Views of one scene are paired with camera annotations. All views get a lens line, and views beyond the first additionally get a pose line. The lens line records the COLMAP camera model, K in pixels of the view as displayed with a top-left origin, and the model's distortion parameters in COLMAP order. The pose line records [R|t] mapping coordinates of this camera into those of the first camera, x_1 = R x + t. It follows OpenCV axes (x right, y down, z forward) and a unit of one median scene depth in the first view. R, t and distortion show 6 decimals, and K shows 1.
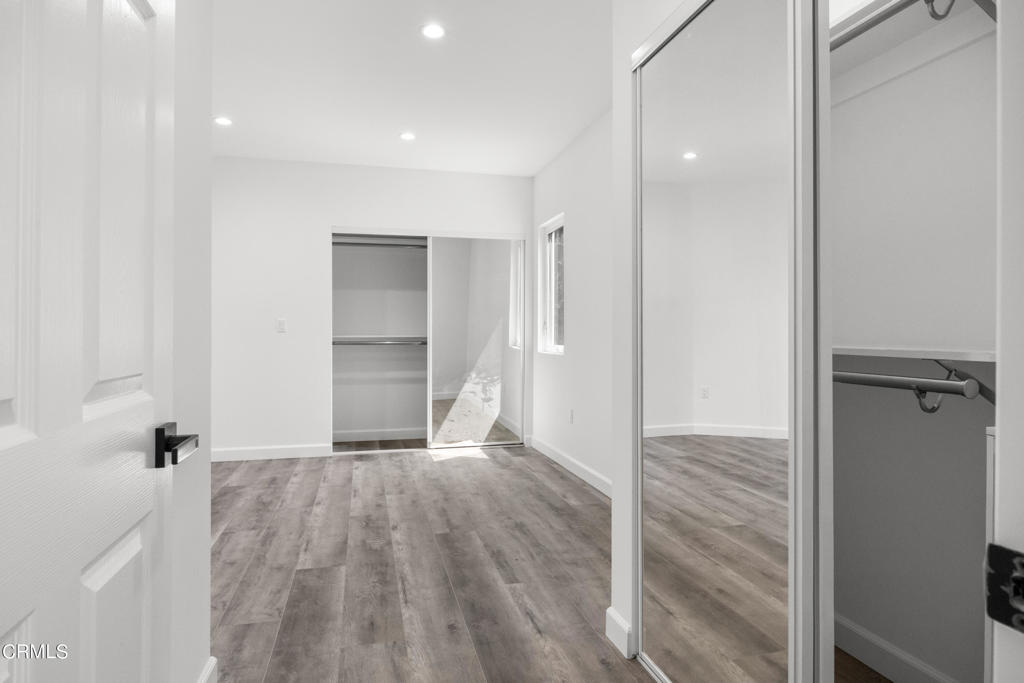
lens RADIAL K [[592.7, 0, 515.6], [0, 592.7, 341.3], [0, 0, 1]] dist [-0.029756, -0.001037]
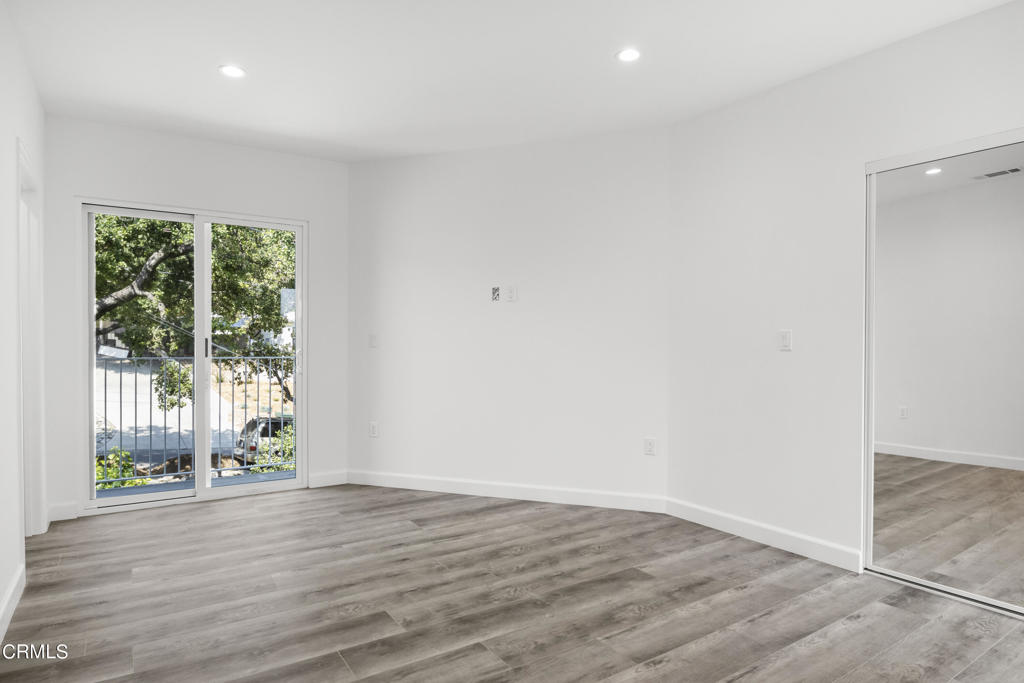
lens RADIAL K [[592.7, 0, 515.6], [0, 592.7, 341.3], [0, 0, 1]] dist [-0.029756, -0.001037]
pose [[0.328488, -0.001079, -0.944508, 0.205800], [-0.016489, 0.999840, -0.006877, -0.030020], [0.944364, 0.017833, 0.328417, 0.987037]]
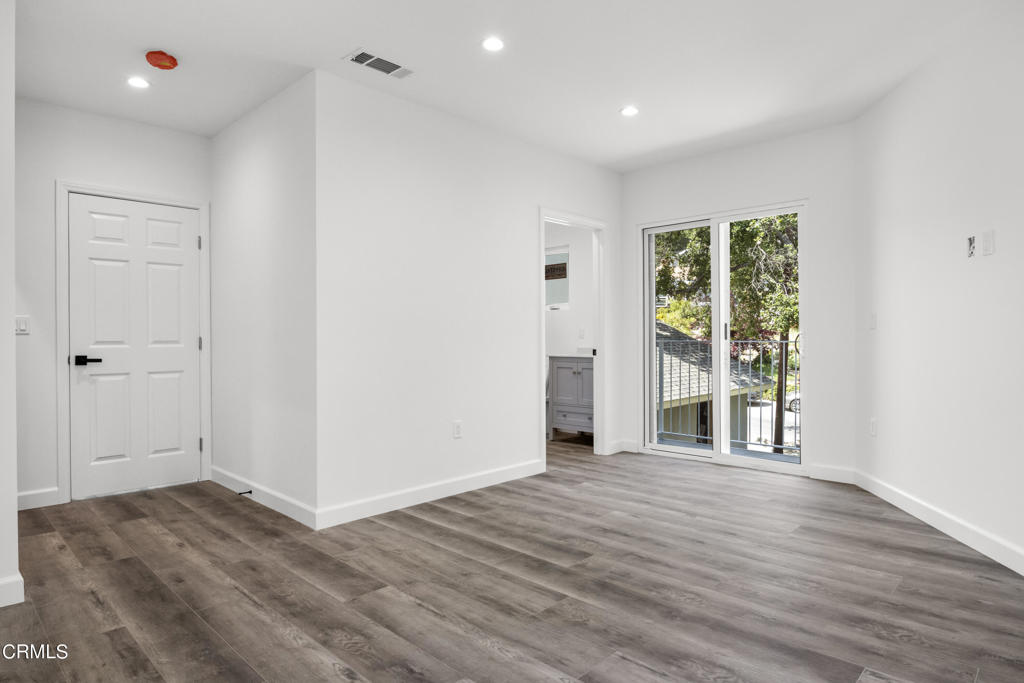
lens RADIAL K [[592.7, 0, 515.6], [0, 592.7, 341.3], [0, 0, 1]] dist [-0.029756, -0.001037]
pose [[-0.852719, 0.010644, -0.522262, -0.063649], [-0.000842, 0.999763, 0.021750, -0.019316], [0.522370, 0.018986, -0.852508, 1.953123]]
